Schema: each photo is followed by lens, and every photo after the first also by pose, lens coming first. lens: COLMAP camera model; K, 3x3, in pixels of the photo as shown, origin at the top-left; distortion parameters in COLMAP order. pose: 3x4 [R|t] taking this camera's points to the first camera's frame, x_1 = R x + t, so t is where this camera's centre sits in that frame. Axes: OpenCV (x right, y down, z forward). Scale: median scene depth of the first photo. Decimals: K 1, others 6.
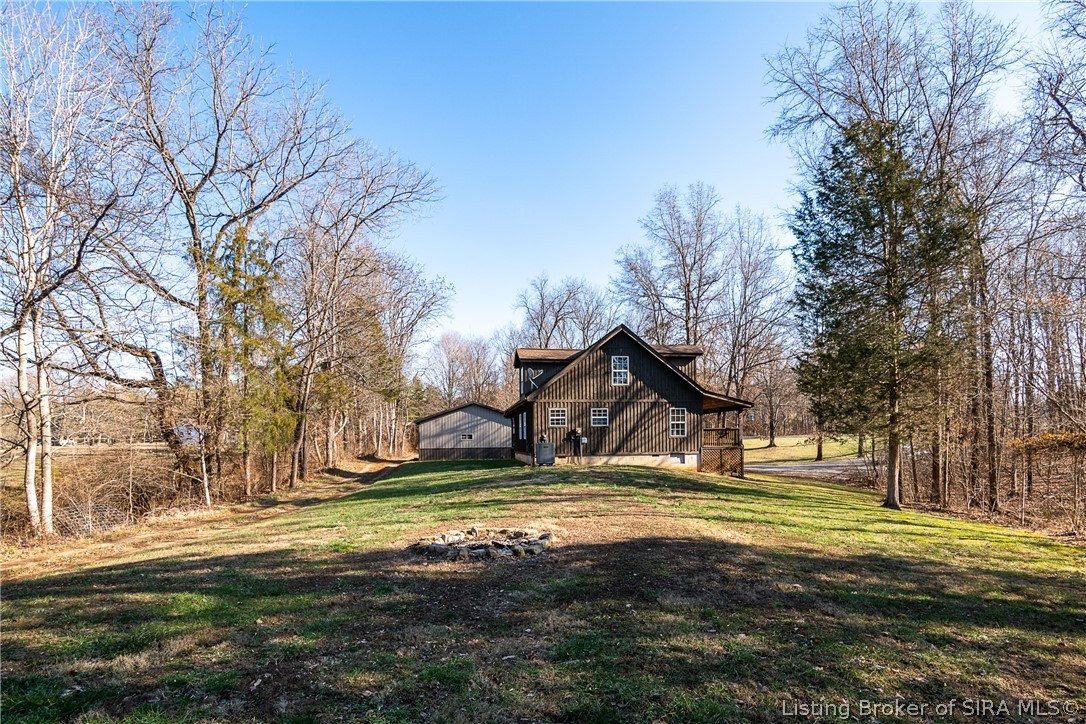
lens RADIAL K [[543.9, 0, 542.5], [0, 543.9, 426.9], [0, 0, 1]] dist [-0.000556, -0.000277]
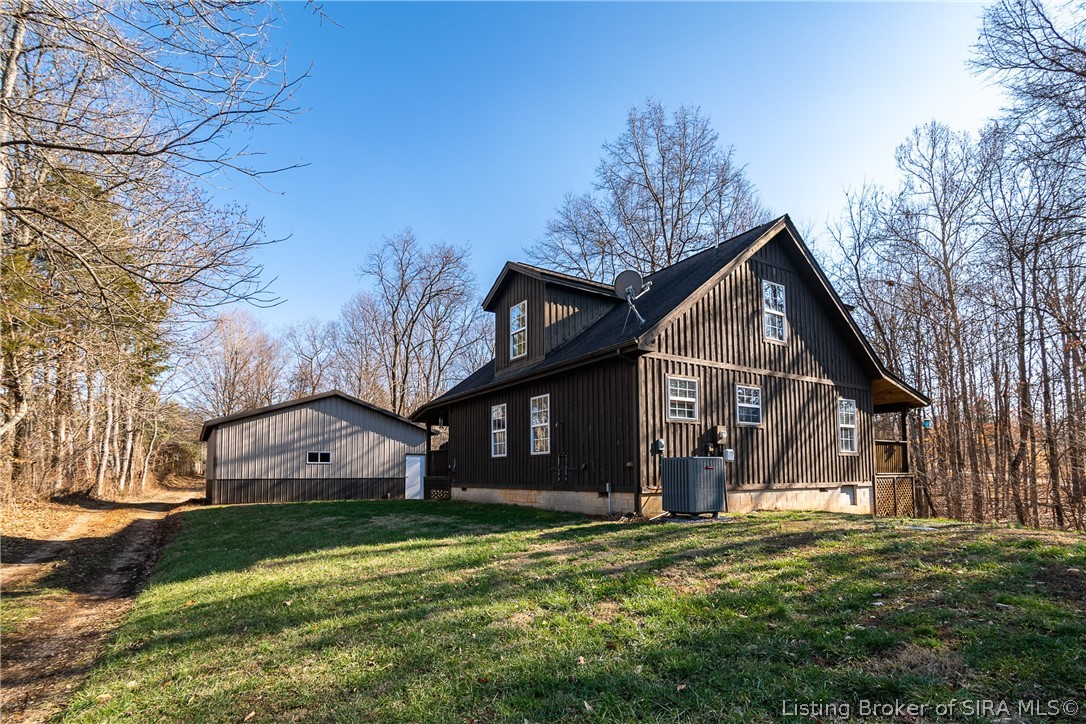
lens RADIAL K [[543.9, 0, 542.5], [0, 543.9, 426.9], [0, 0, 1]] dist [-0.000556, -0.000277]
pose [[0.915194, 0.042762, 0.400738, -0.207767], [-0.015677, 0.997380, -0.070628, 0.030888], [-0.402708, 0.058356, 0.913466, 0.583709]]
